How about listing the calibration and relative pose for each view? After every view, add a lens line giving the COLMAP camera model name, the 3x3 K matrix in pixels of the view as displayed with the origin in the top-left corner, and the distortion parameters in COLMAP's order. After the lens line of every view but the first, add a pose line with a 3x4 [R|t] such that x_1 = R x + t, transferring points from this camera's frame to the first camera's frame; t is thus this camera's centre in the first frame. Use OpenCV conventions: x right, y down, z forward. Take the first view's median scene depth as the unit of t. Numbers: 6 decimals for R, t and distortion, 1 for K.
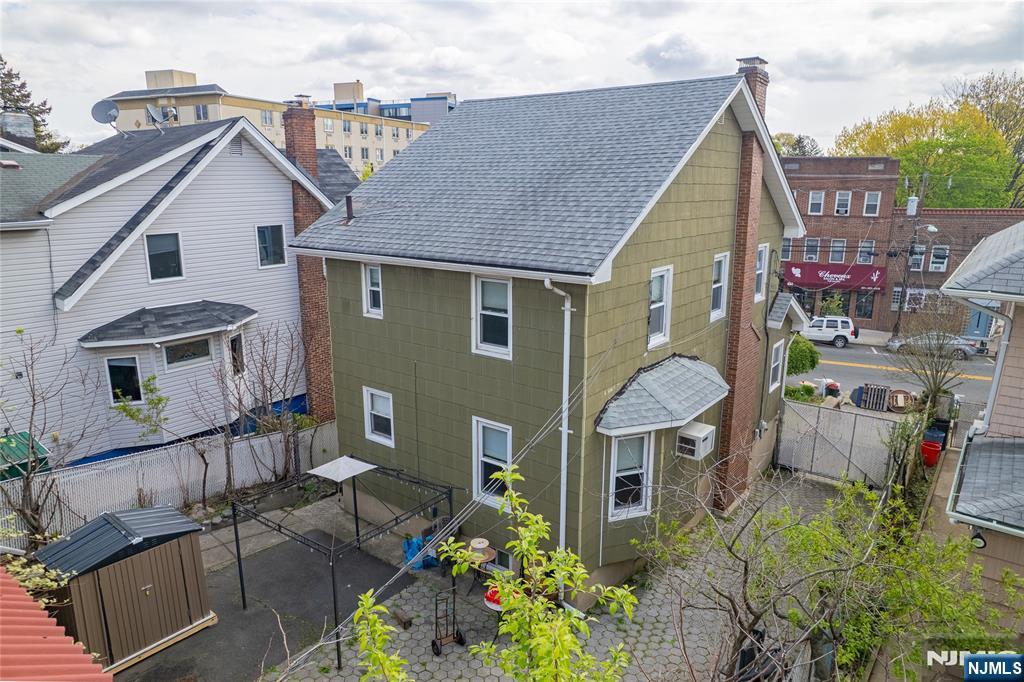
lens RADIAL K [[659.2, 0, 509.1], [0, 659.2, 349.4], [0, 0, 1]] dist [-0.081700, 0.076183]
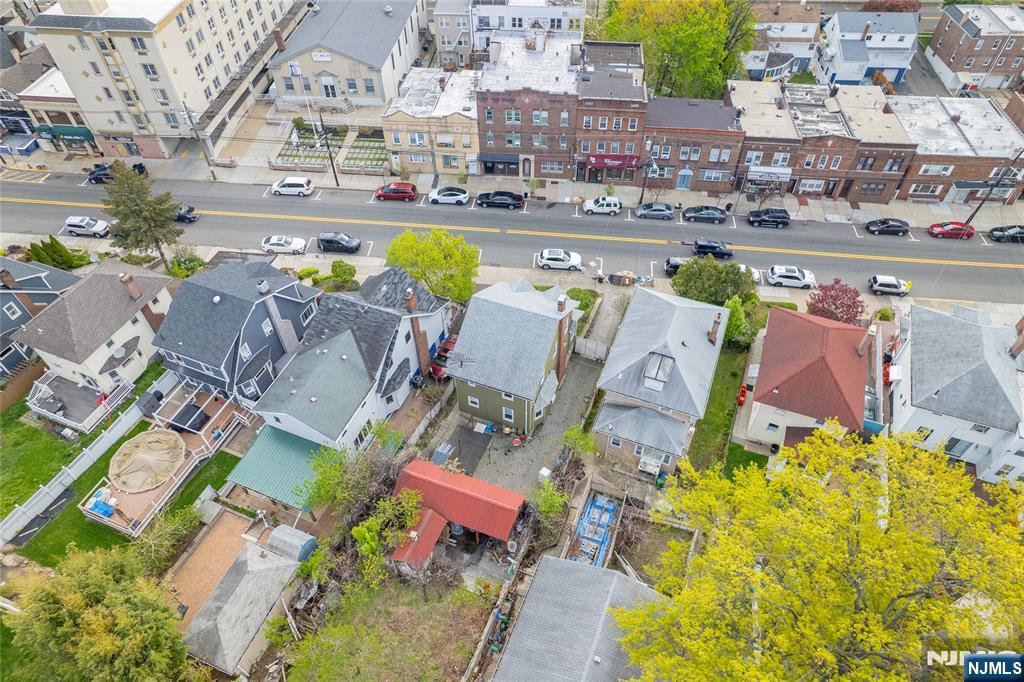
lens RADIAL K [[659.2, 0, 509.1], [0, 659.2, 349.4], [0, 0, 1]] dist [-0.081700, 0.076183]
pose [[0.961591, -0.213224, 0.172855, -0.209431], [0.077841, 0.815715, 0.573192, -0.824120], [-0.263218, -0.537721, 0.800982, -0.700816]]
